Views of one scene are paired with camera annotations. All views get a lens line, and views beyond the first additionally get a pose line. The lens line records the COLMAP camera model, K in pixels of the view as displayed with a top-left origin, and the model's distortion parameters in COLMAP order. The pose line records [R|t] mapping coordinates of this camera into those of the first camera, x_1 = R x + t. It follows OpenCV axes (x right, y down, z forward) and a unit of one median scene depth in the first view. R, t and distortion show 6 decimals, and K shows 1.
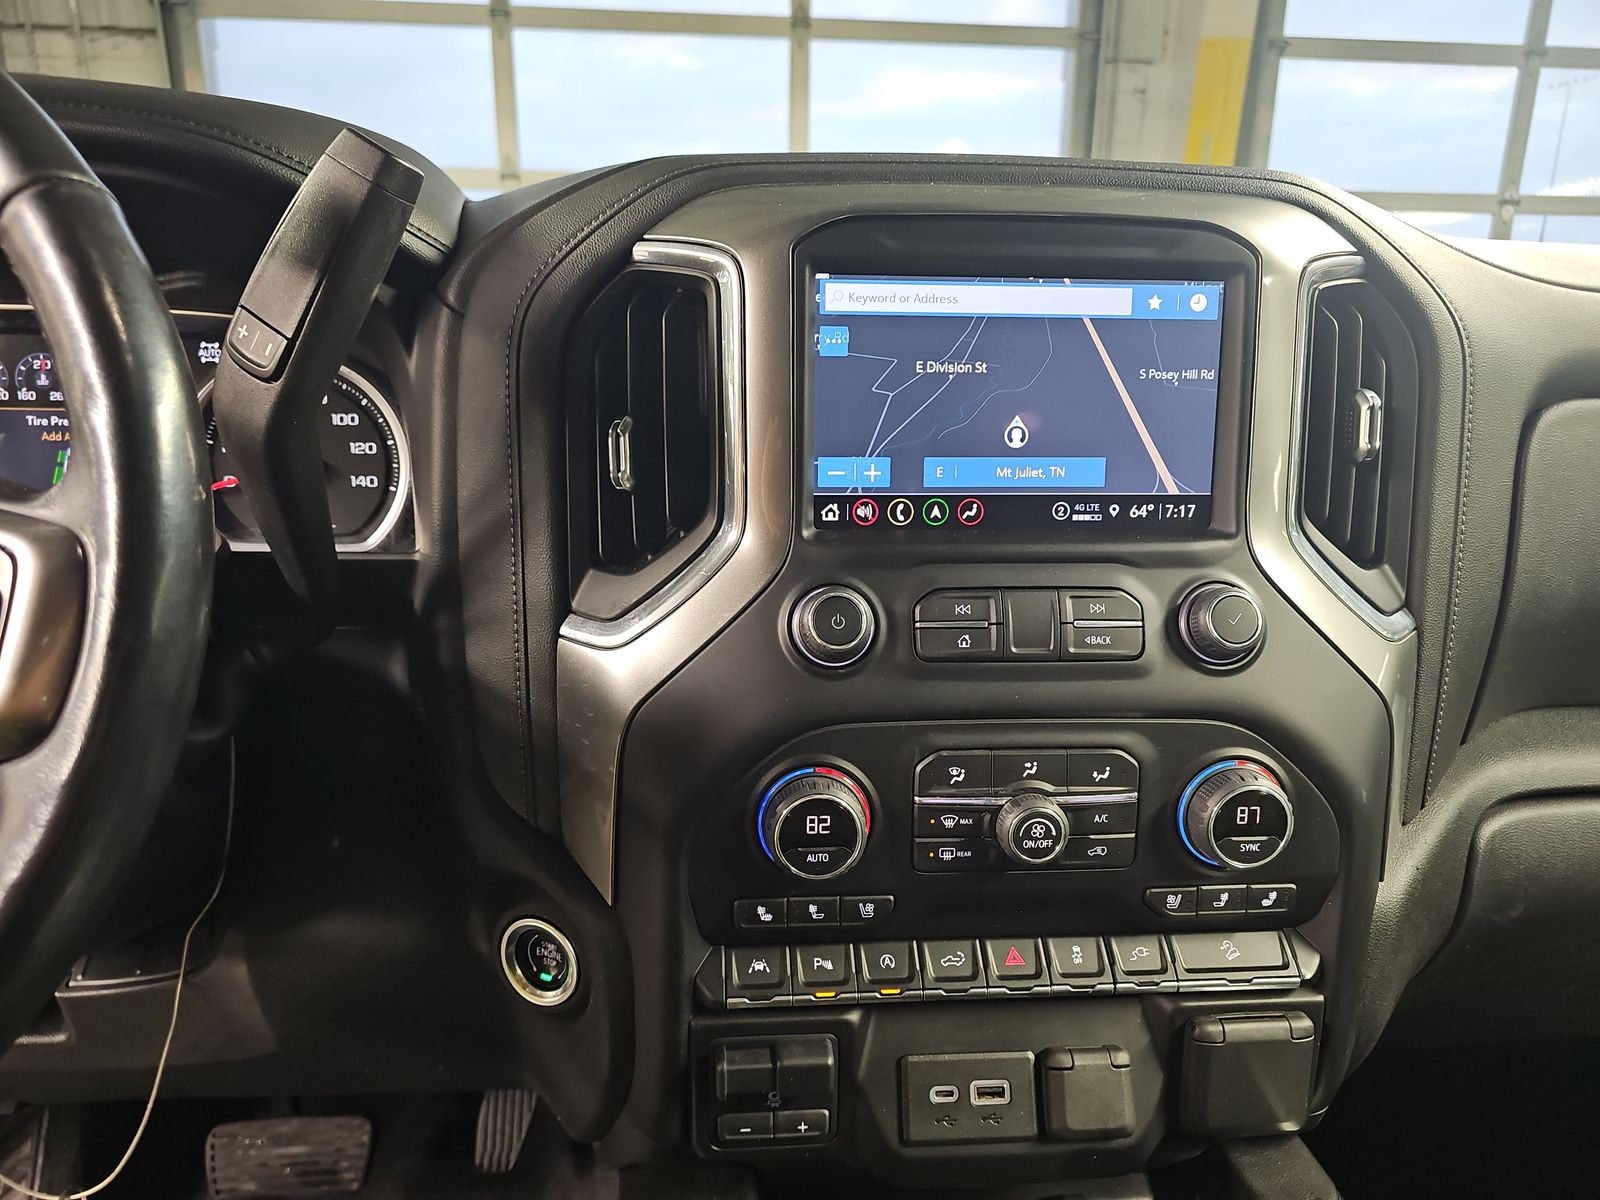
lens RADIAL K [[1068.5, 0, 800.0], [0, 1068.5, 600.0], [0, 0, 1]] dist [0.001365, -0.000163]
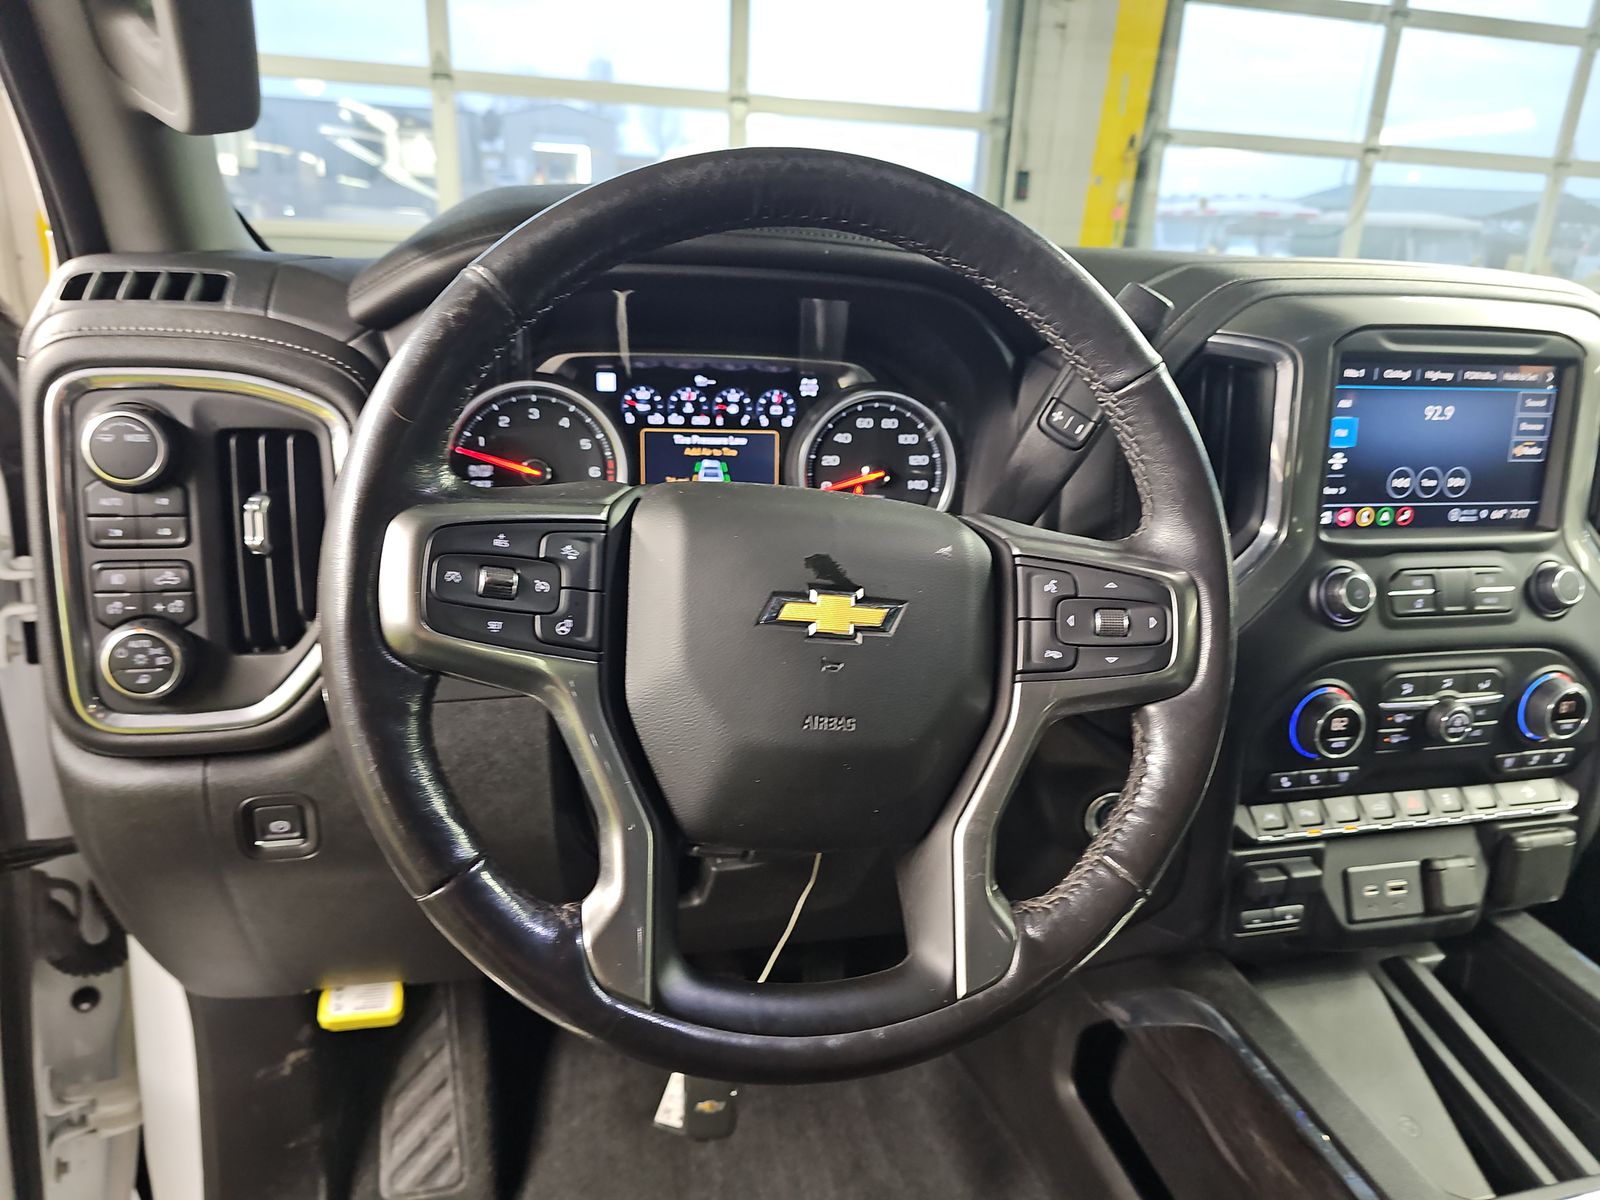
lens RADIAL K [[1082.9, 0, 800.0], [0, 1082.9, 600.0], [0, 0, 1]] dist [-0.001835, -0.001048]
pose [[0.986776, -0.021637, 0.160640, -0.924056], [0.007401, 0.996031, 0.088694, -0.105457], [-0.161921, -0.086333, 0.983020, -0.377447]]
